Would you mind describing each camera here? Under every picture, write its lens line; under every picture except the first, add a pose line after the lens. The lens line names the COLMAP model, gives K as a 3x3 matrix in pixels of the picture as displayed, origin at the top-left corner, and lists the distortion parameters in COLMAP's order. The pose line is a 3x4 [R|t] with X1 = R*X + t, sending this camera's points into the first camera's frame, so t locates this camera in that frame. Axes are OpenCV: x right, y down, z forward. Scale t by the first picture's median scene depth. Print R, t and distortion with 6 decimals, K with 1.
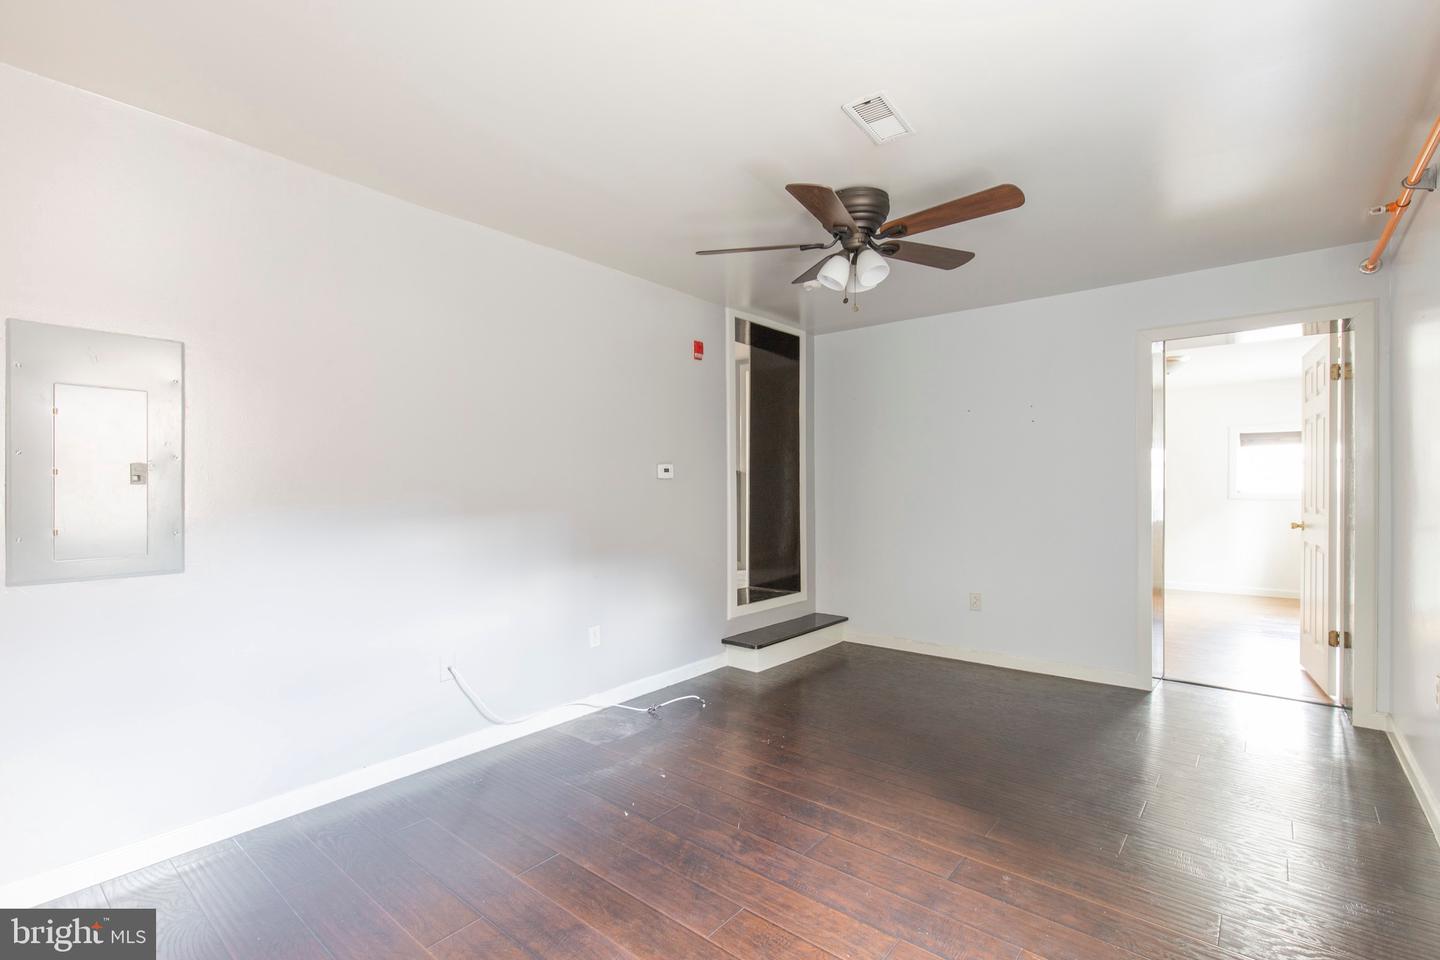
lens RADIAL K [[659.0, 0, 727.9], [0, 659.0, 484.3], [0, 0, 1]] dist [0.012451, 0.000138]
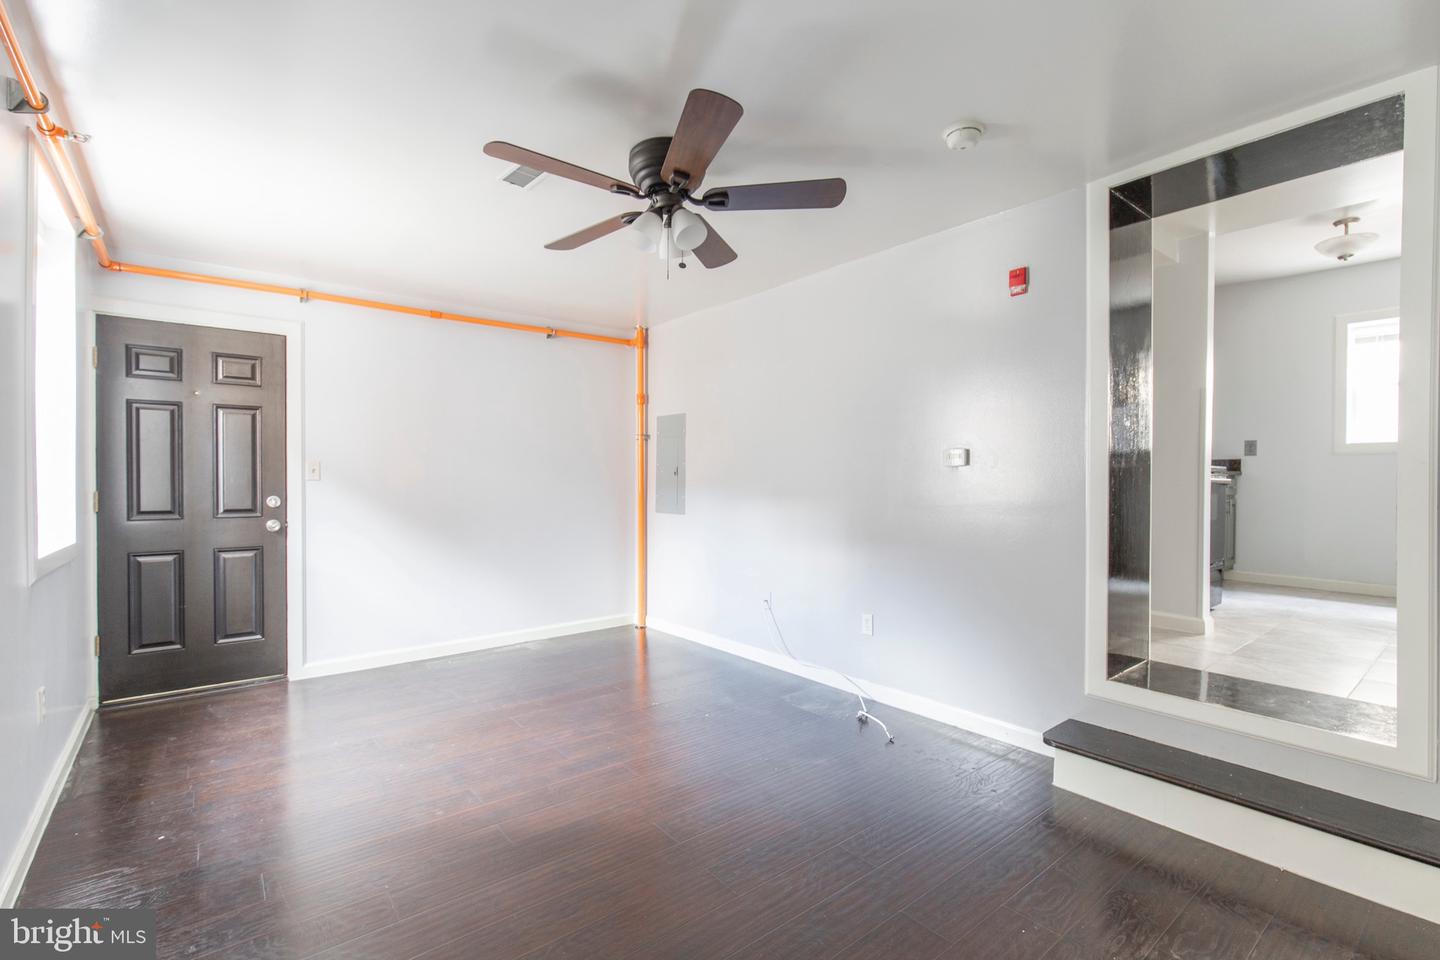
lens RADIAL K [[659.0, 0, 727.9], [0, 659.0, 484.3], [0, 0, 1]] dist [0.012451, 0.000138]
pose [[-0.202335, 0.010092, -0.979264, 0.913557], [0.000366, 0.999948, 0.010229, 0.005857], [0.979316, 0.001711, -0.202328, 1.090508]]
